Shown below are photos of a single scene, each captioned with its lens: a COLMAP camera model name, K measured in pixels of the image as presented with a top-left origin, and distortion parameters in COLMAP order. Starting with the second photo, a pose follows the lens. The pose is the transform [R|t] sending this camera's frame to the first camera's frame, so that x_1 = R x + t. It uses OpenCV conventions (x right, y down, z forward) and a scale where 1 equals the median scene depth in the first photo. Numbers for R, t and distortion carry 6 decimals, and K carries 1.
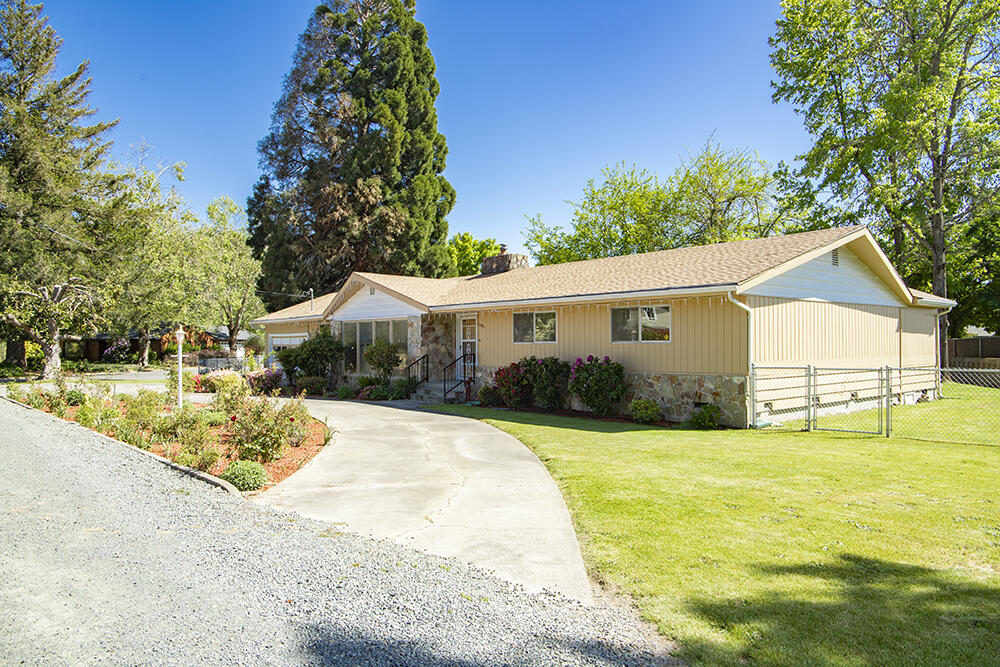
lens RADIAL K [[697.2, 0, 500.0], [0, 697.2, 333.5], [0, 0, 1]] dist [-0.132788, 0.102322]
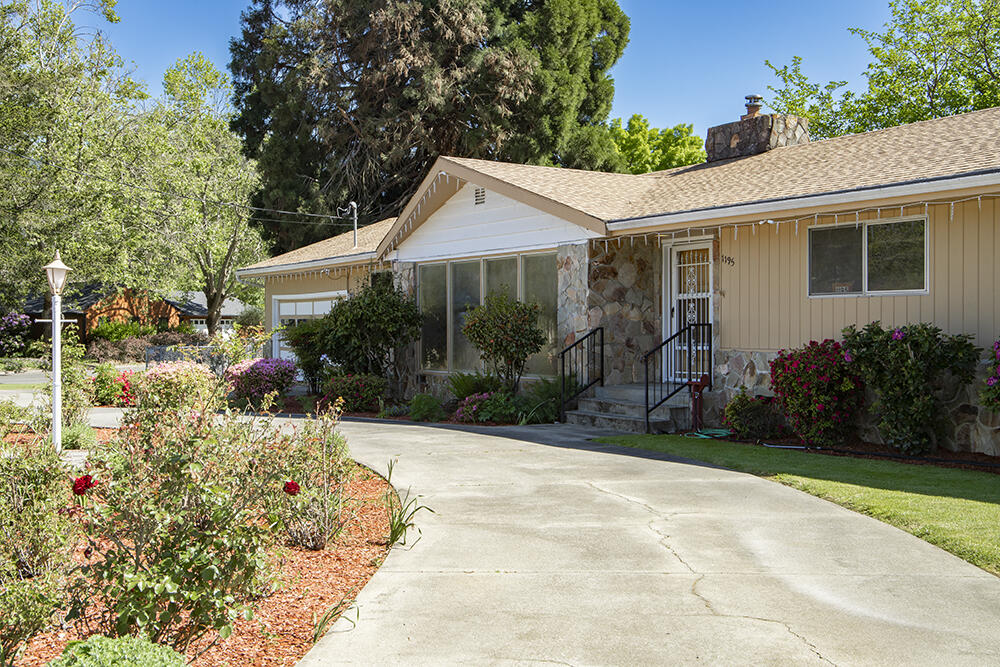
lens RADIAL K [[1186.5, 0, 500.0], [0, 1186.5, 333.5], [0, 0, 1]] dist [0.028237, 0.023320]
pose [[0.989696, 0.001587, -0.143175, -0.035980], [0.000917, 0.999848, 0.017422, 0.012935], [0.143181, -0.017373, 0.989544, 0.129716]]
